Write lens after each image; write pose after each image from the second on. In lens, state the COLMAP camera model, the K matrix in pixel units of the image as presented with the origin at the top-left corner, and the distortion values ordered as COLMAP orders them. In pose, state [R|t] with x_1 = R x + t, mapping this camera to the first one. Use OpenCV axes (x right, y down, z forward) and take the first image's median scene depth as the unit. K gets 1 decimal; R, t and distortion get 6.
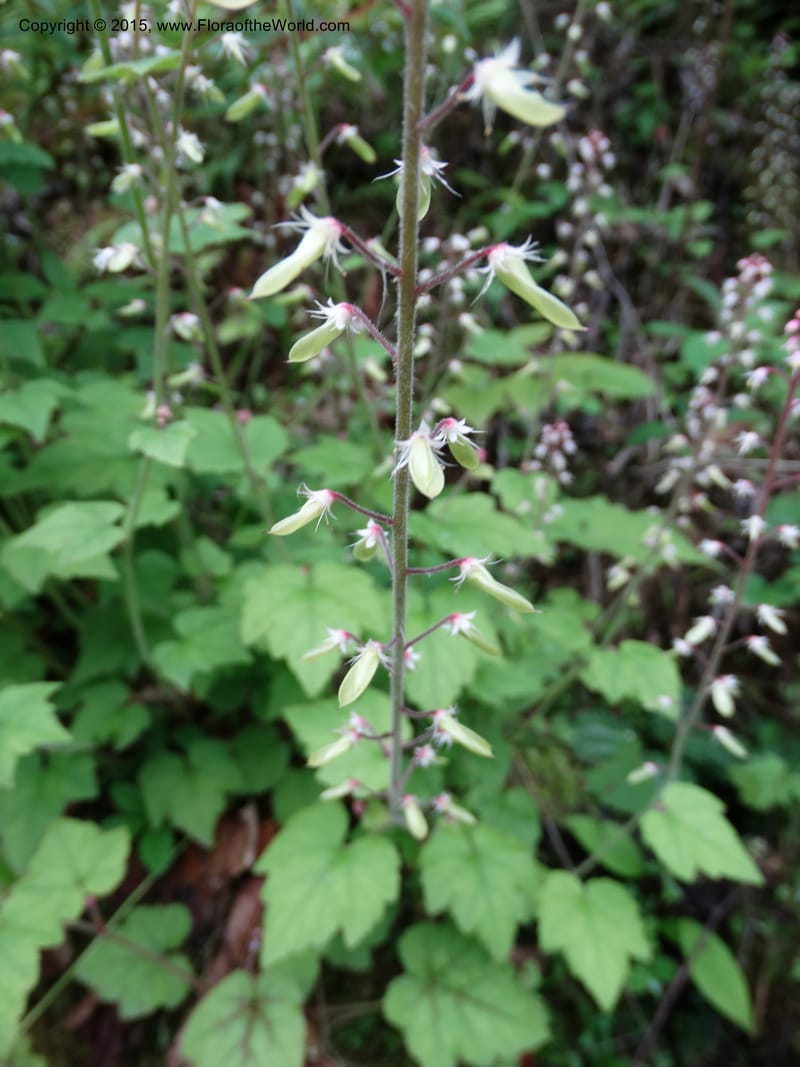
lens RADIAL K [[744.0, 0, 400.0], [0, 744.0, 533.5], [0, 0, 1]] dist [-0.000397, -0.006149]
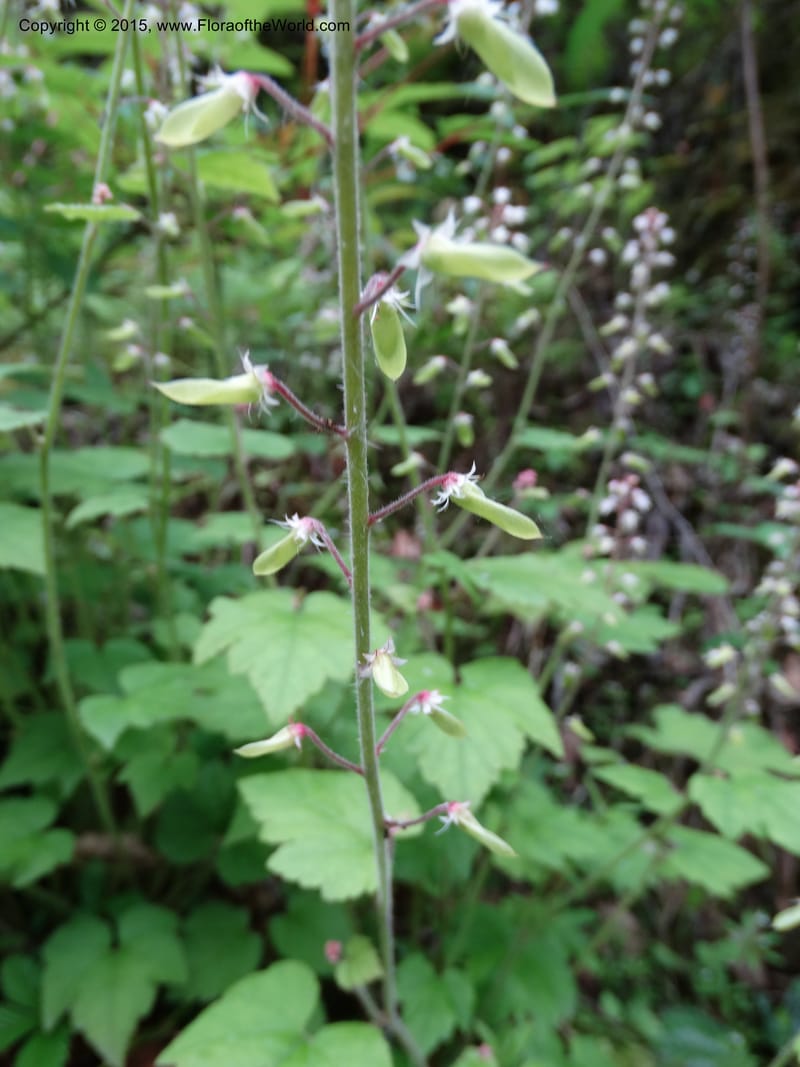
lens RADIAL K [[744.0, 0, 400.0], [0, 744.0, 533.5], [0, 0, 1]] dist [-0.000397, -0.006149]
pose [[0.996038, 0.038295, -0.080262, 0.030881], [-0.065766, 0.924715, -0.374935, 0.226384], [0.059862, 0.378728, 0.923570, 0.241185]]
